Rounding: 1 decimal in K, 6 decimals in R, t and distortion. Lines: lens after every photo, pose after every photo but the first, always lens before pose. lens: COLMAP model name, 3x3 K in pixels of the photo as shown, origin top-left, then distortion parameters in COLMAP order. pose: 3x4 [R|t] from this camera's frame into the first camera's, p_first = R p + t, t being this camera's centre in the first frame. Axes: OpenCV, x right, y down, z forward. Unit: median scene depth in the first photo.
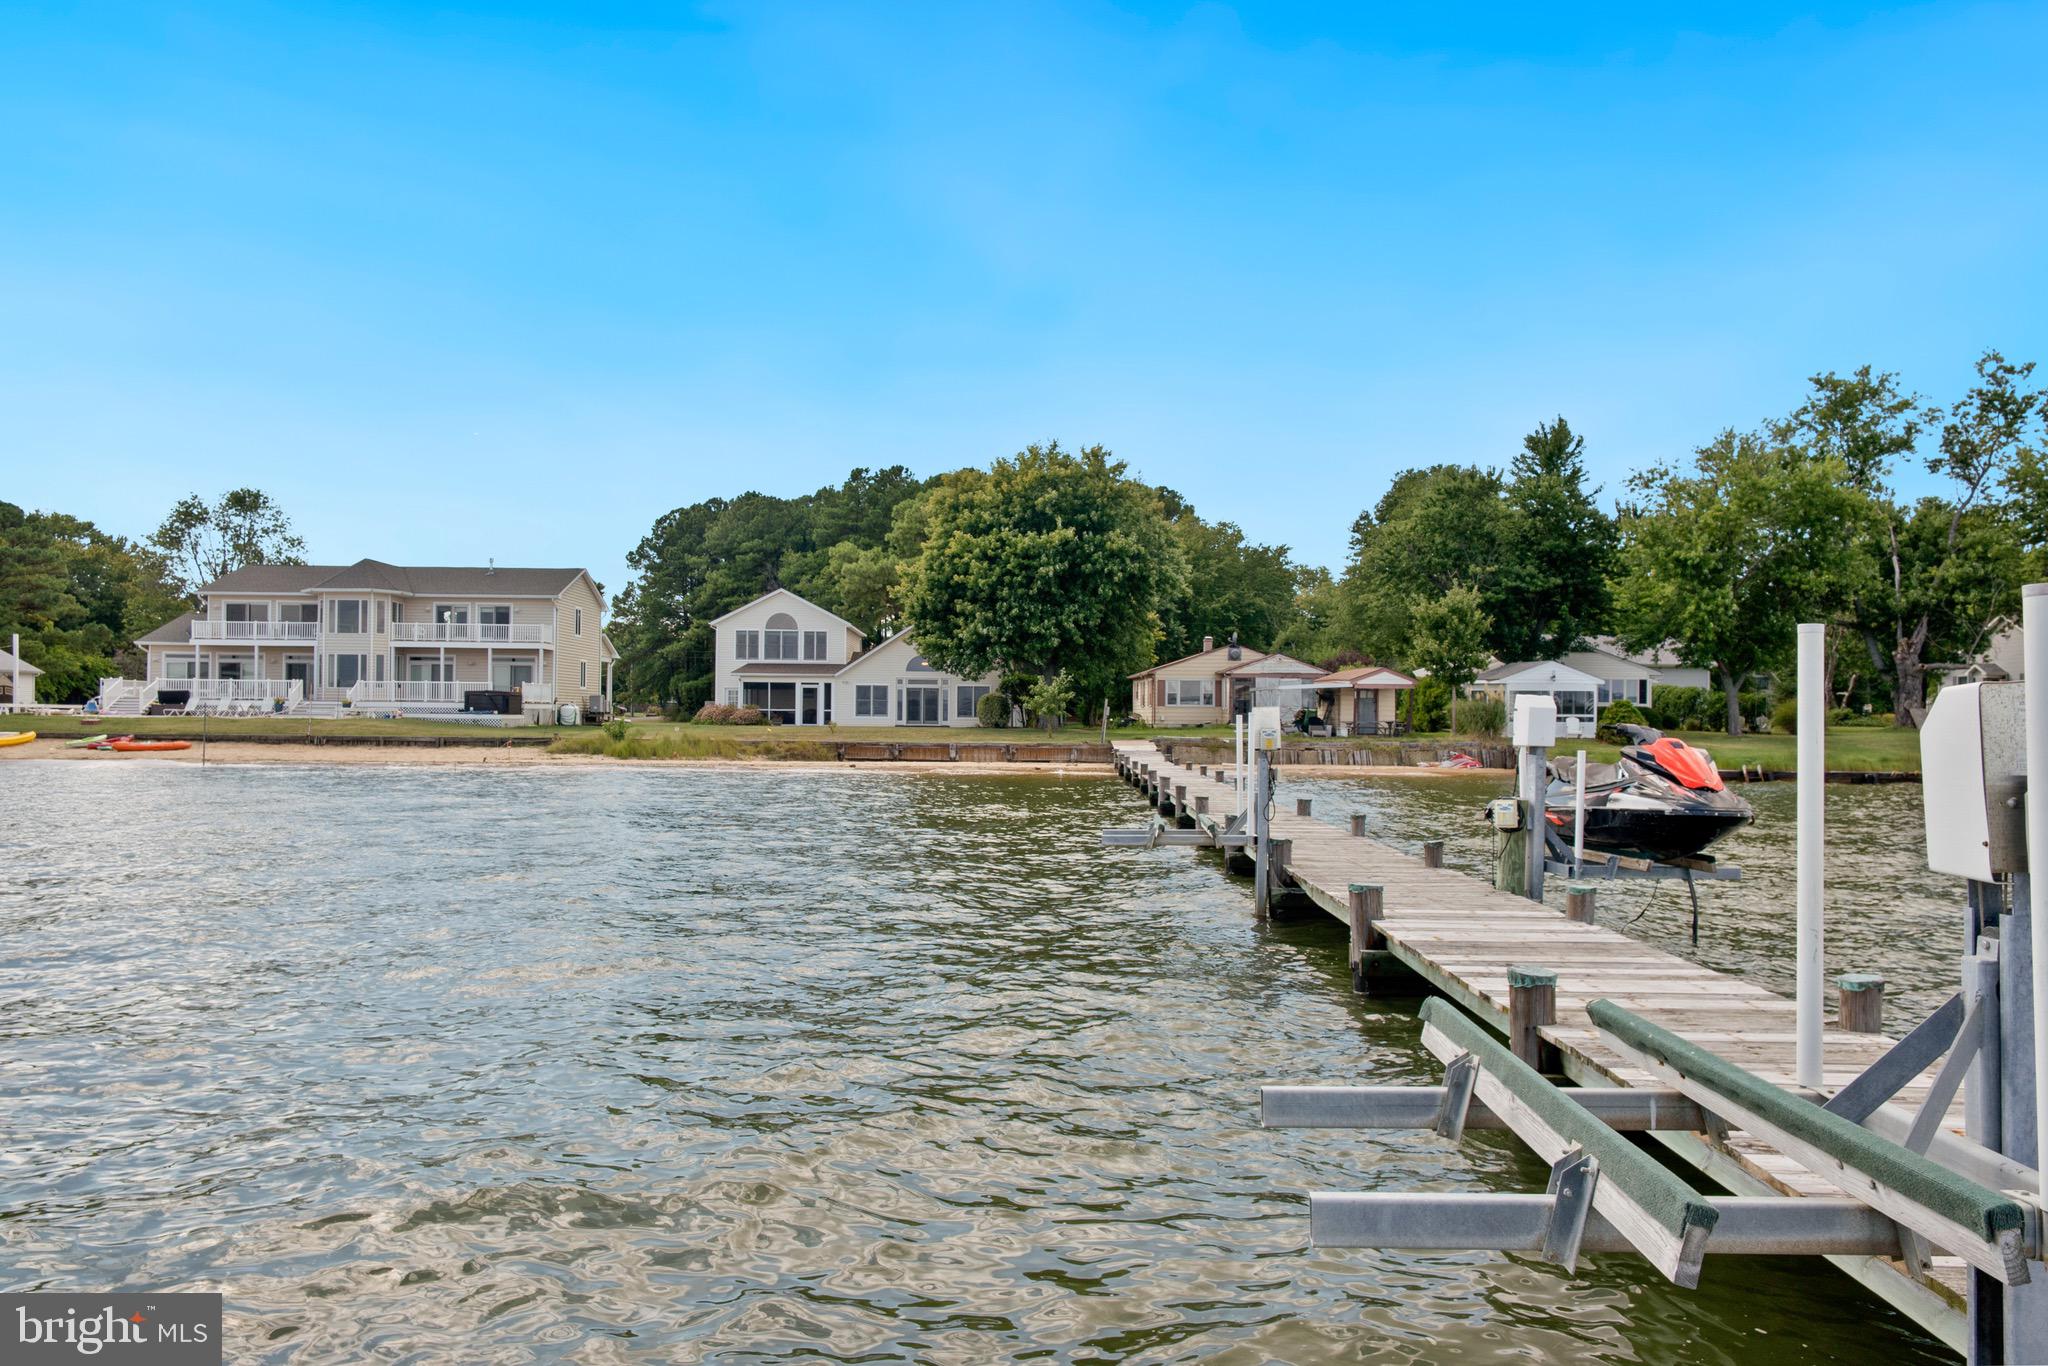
lens RADIAL K [[1372.3, 0, 1018.7], [0, 1372.3, 688.2], [0, 0, 1]] dist [-0.006456, -0.000486]
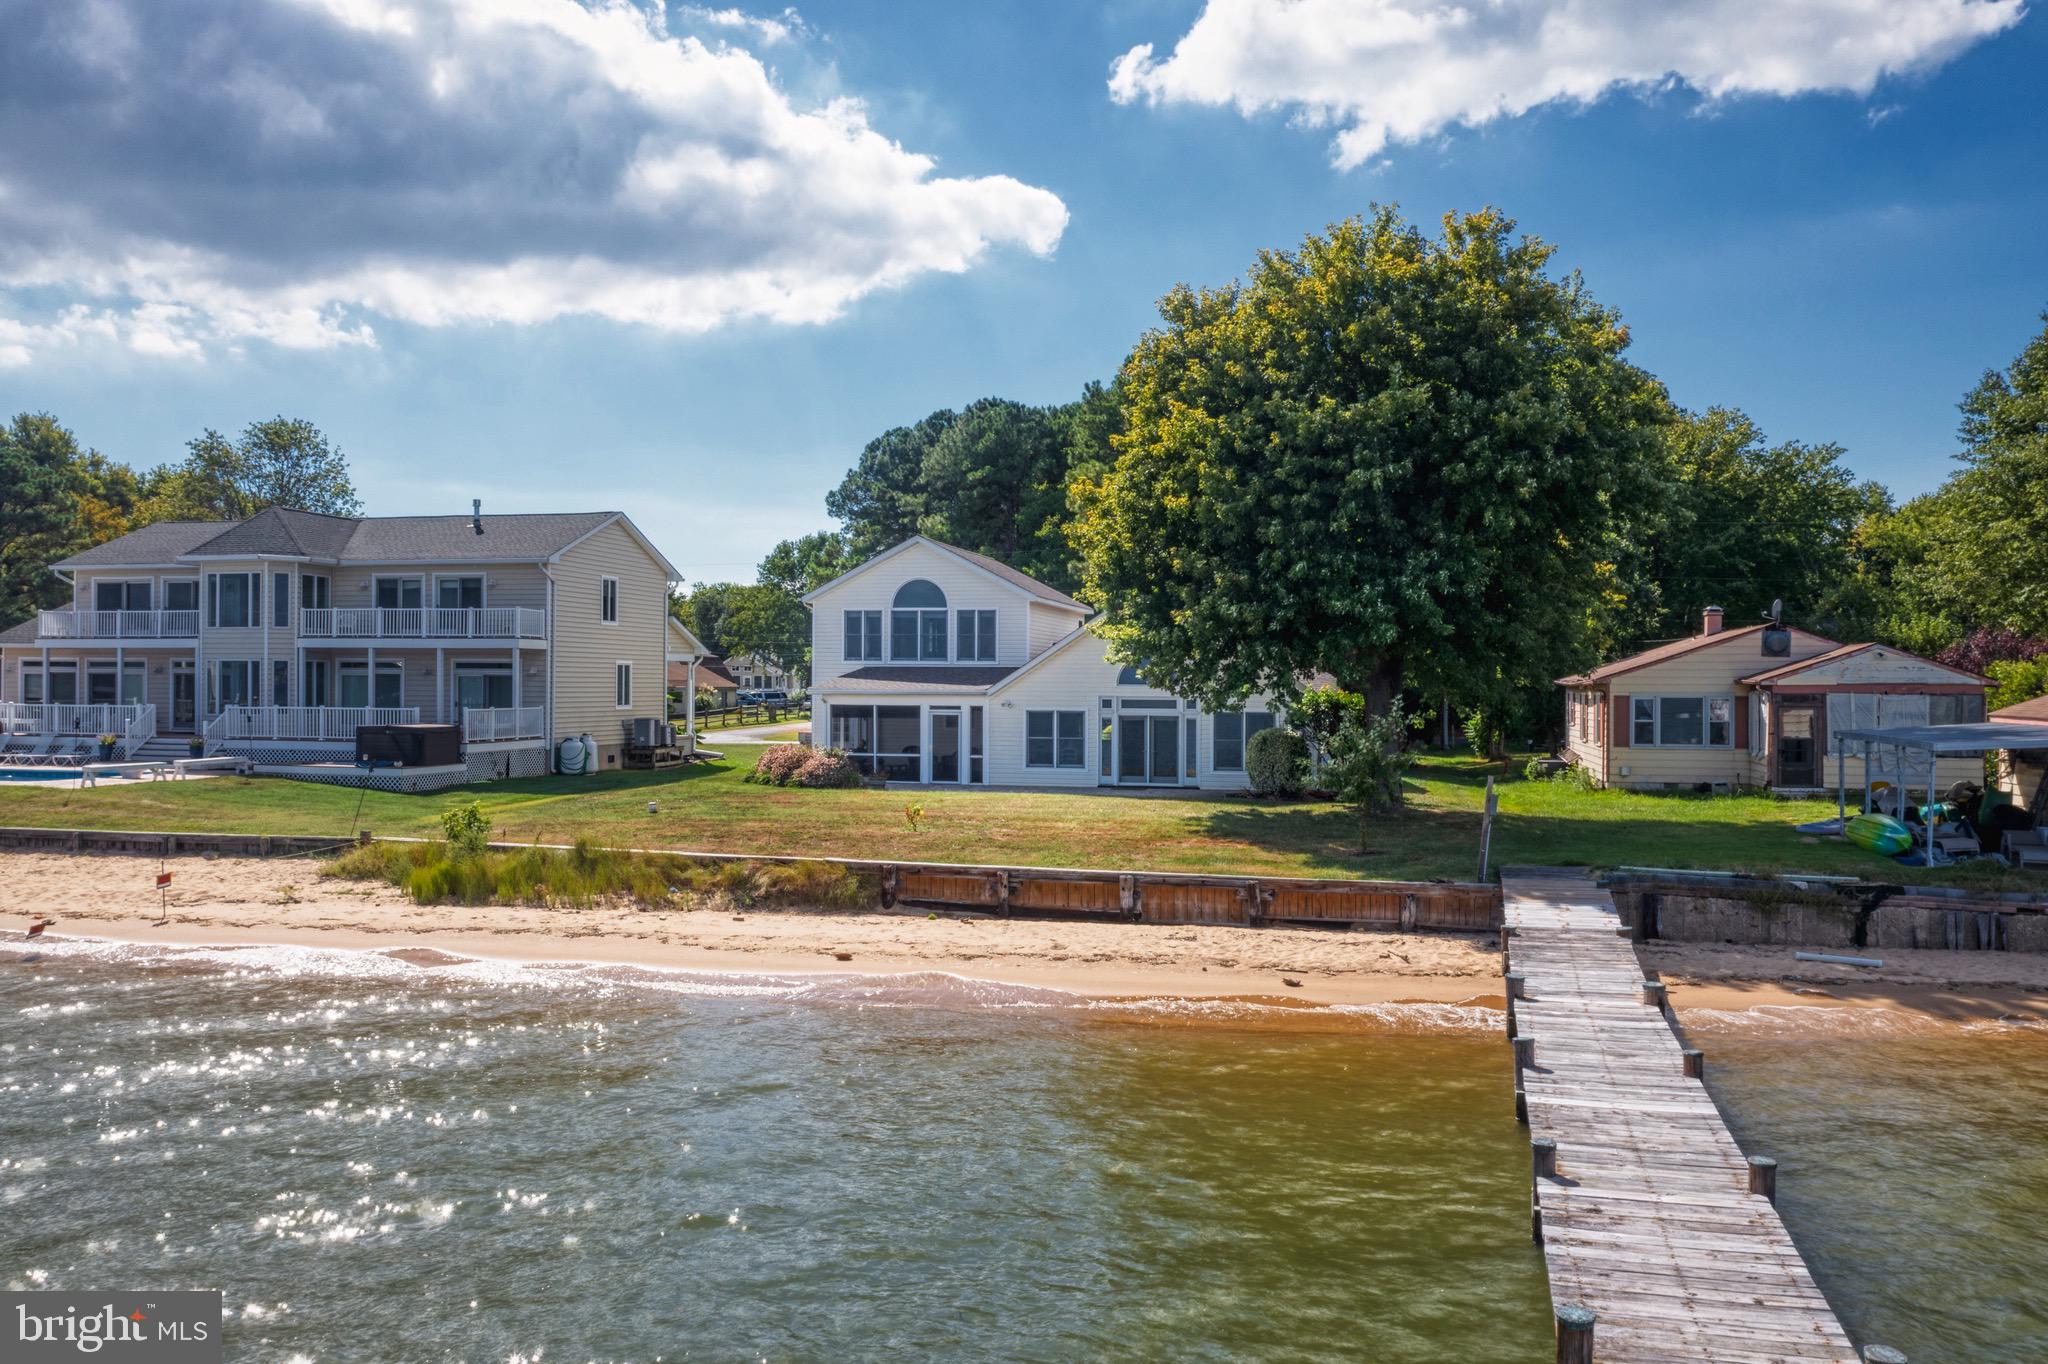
lens RADIAL K [[1607.1, 0, 1019.9], [0, 1607.1, 681.4], [0, 0, 1]] dist [-0.027442, 0.003285]
pose [[0.968673, -0.004626, -0.248297, 0.036328], [0.008629, 0.999850, 0.015033, -0.023166], [0.248190, -0.016704, 0.968567, 0.384778]]
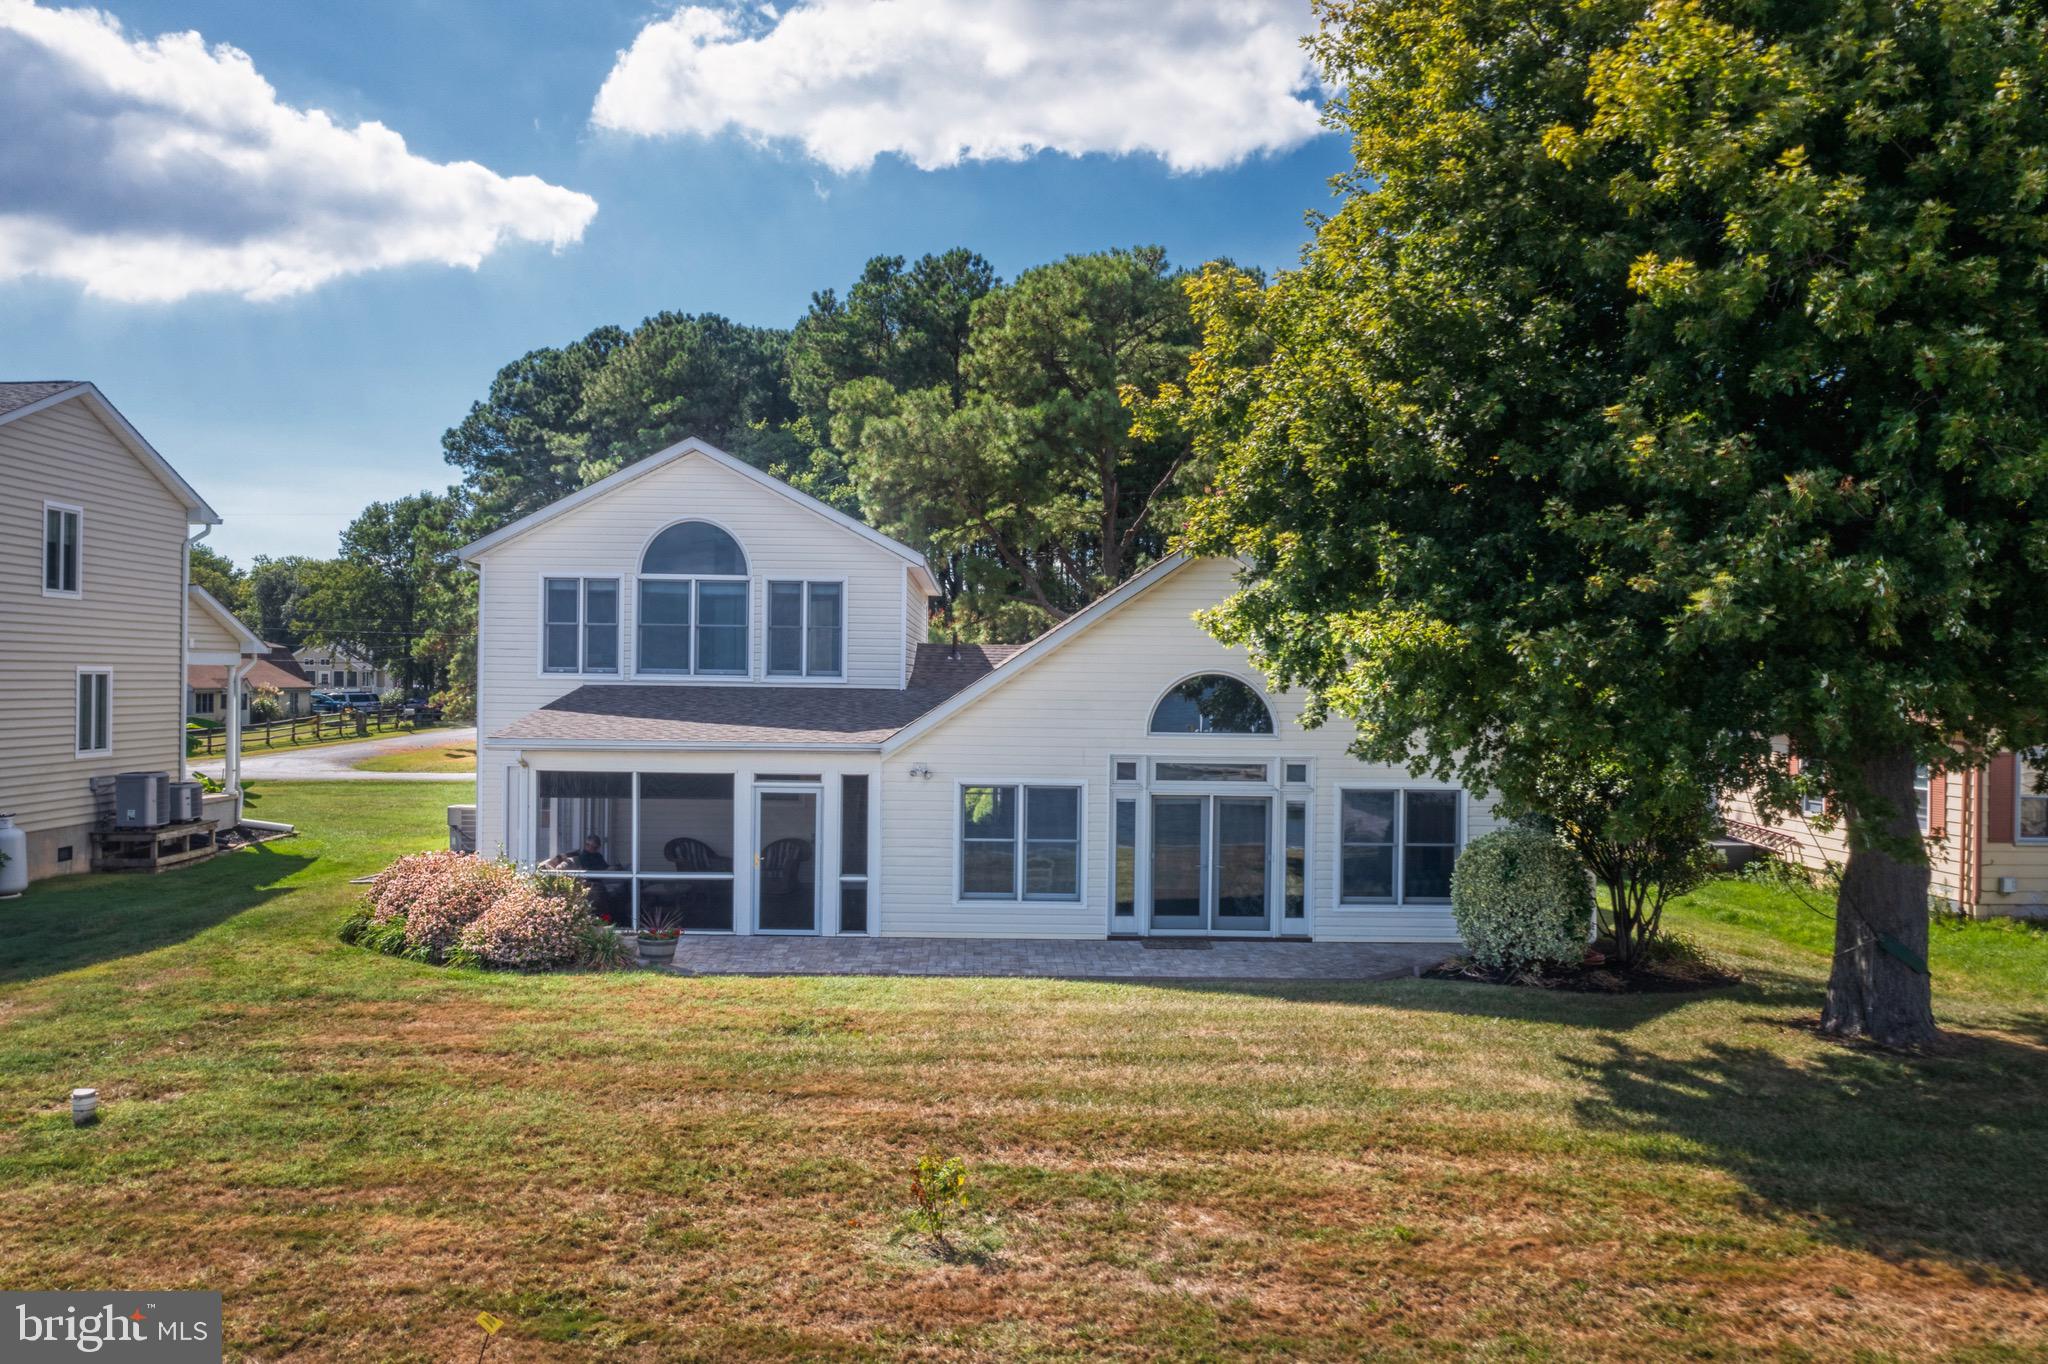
lens RADIAL K [[1607.1, 0, 1019.9], [0, 1607.1, 681.4], [0, 0, 1]] dist [-0.027442, 0.003285]
pose [[0.999976, 0.003259, -0.006183, -0.105283], [-0.003132, 0.999784, 0.020527, -0.028471], [0.006249, -0.020507, 0.999770, 0.689299]]
